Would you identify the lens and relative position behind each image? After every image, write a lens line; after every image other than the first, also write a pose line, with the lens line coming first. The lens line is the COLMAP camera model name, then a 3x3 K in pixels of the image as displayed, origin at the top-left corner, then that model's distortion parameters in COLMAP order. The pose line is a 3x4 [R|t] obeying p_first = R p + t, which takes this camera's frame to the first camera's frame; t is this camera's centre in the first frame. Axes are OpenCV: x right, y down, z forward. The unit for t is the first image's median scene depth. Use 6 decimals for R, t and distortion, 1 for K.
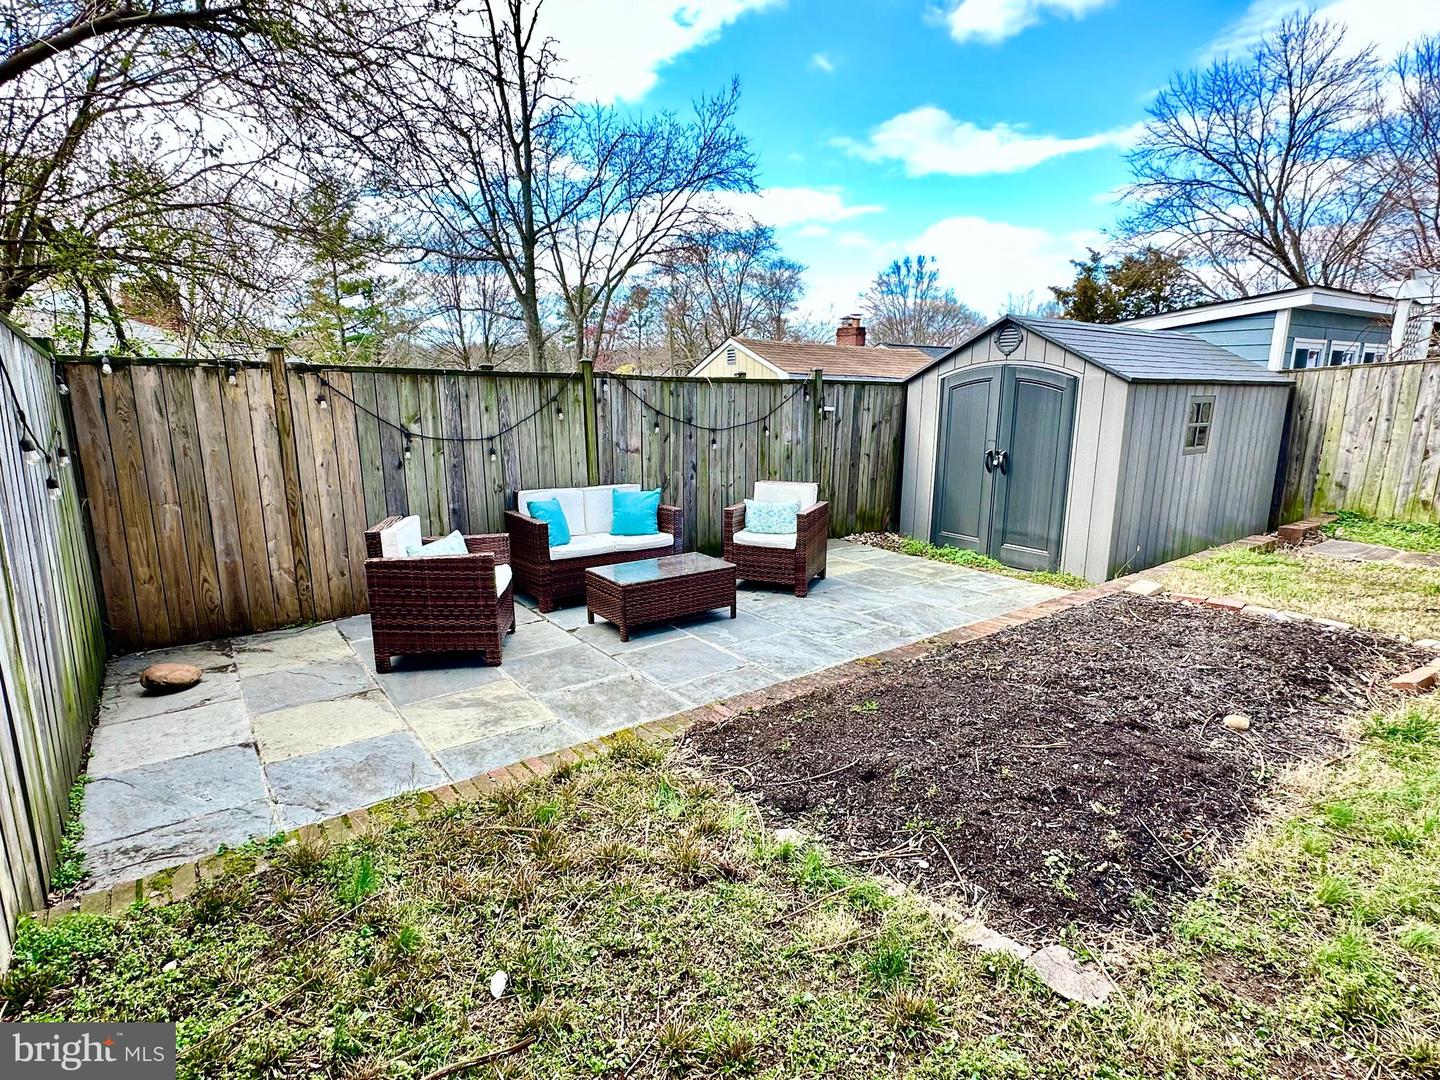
lens RADIAL K [[739.2, 0, 717.9], [0, 739.2, 553.3], [0, 0, 1]] dist [0.002119, -0.001248]
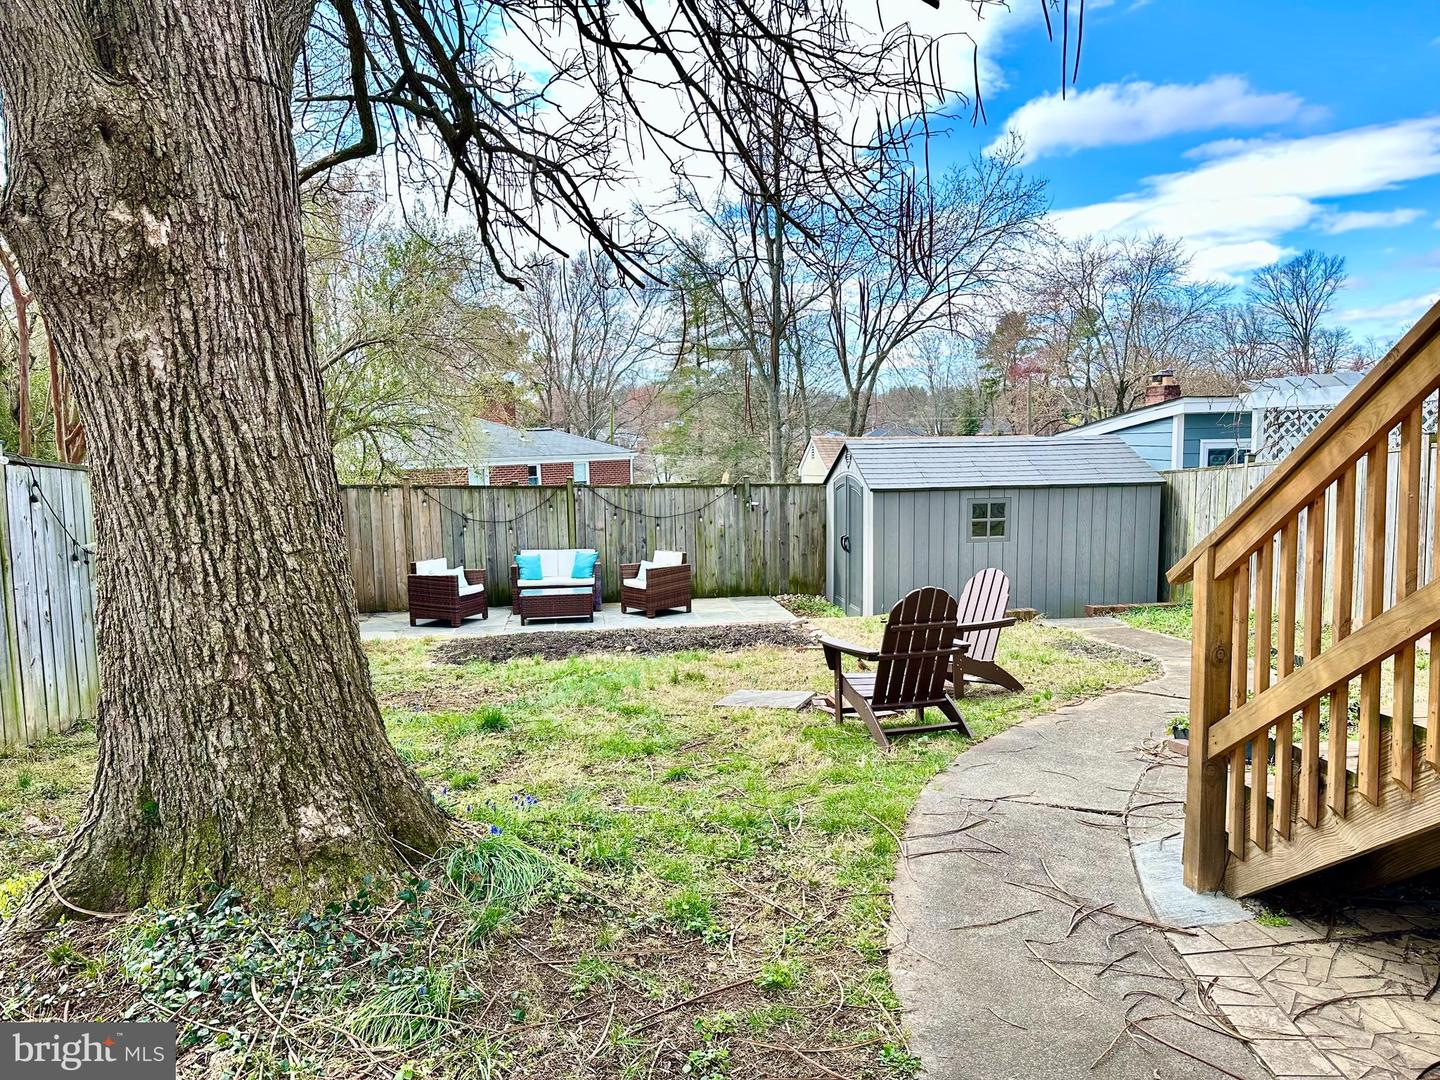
lens RADIAL K [[992.2, 0, 717.4], [0, 992.2, 547.4], [0, 0, 1]] dist [0.128242, -0.202579]
pose [[0.888079, 0.029010, -0.458774, 1.183372], [-0.082699, 0.991806, -0.097371, 0.097882], [0.452190, 0.124413, 0.883202, -0.864177]]
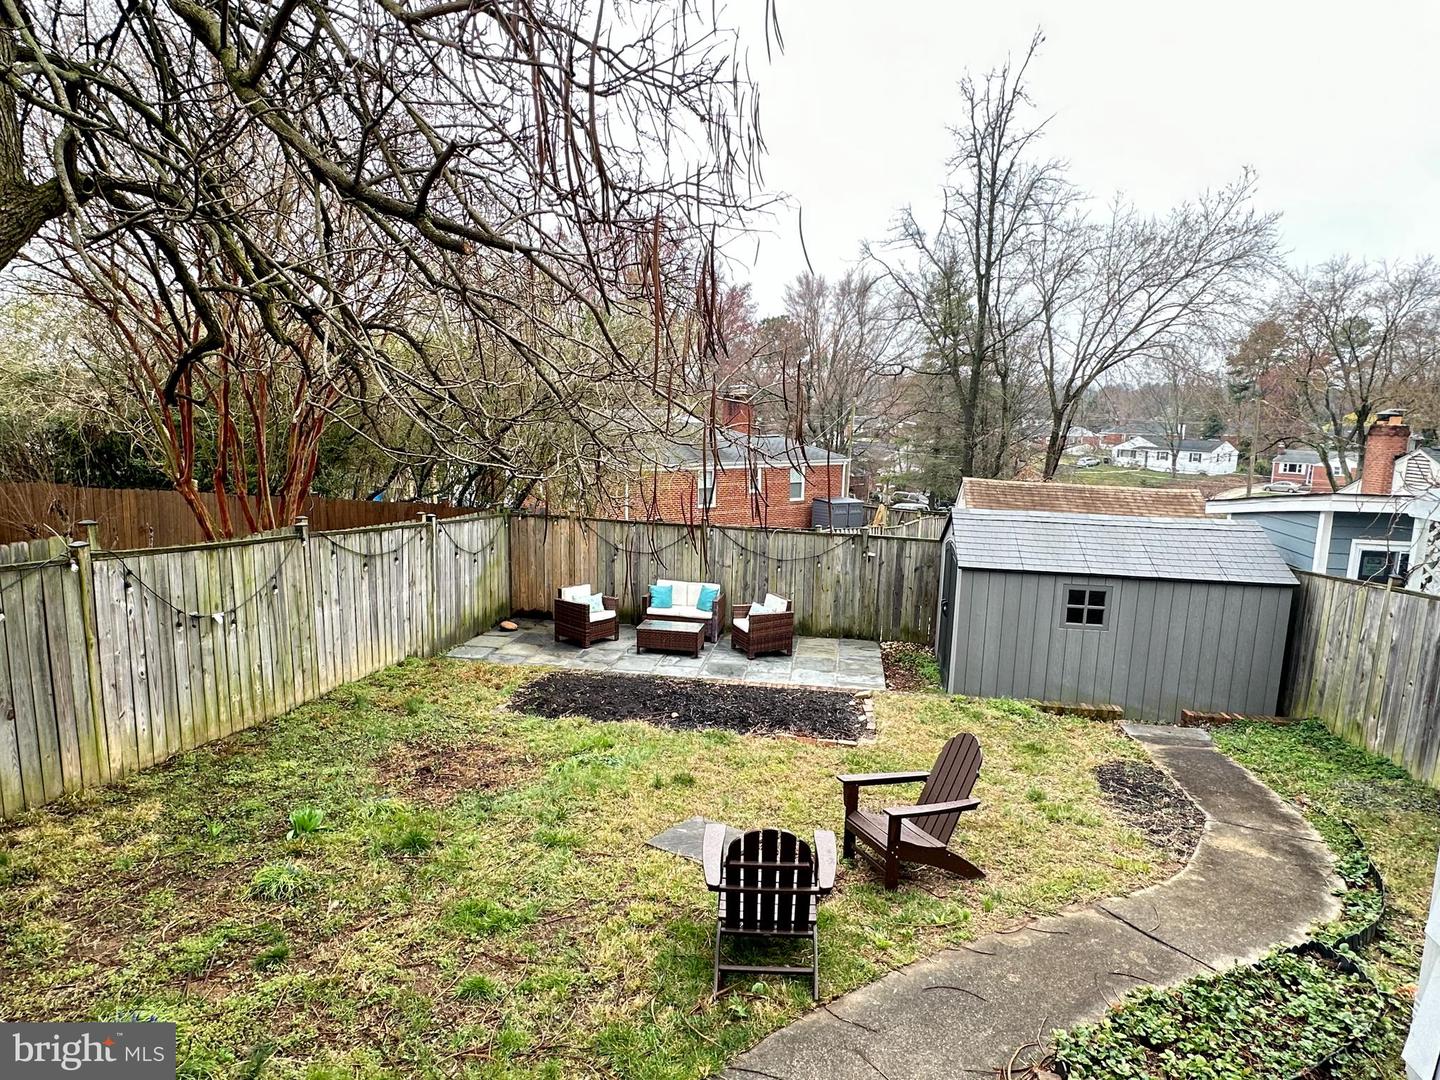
lens RADIAL K [[811.8, 0, 713.7], [0, 811.8, 549.2], [0, 0, 1]] dist [-0.005933, 0.004898]
pose [[0.705777, 0.124358, -0.697434, 1.323468], [-0.179860, 0.983670, -0.006615, -0.168098], [0.685222, 0.130109, 0.716619, -0.503339]]
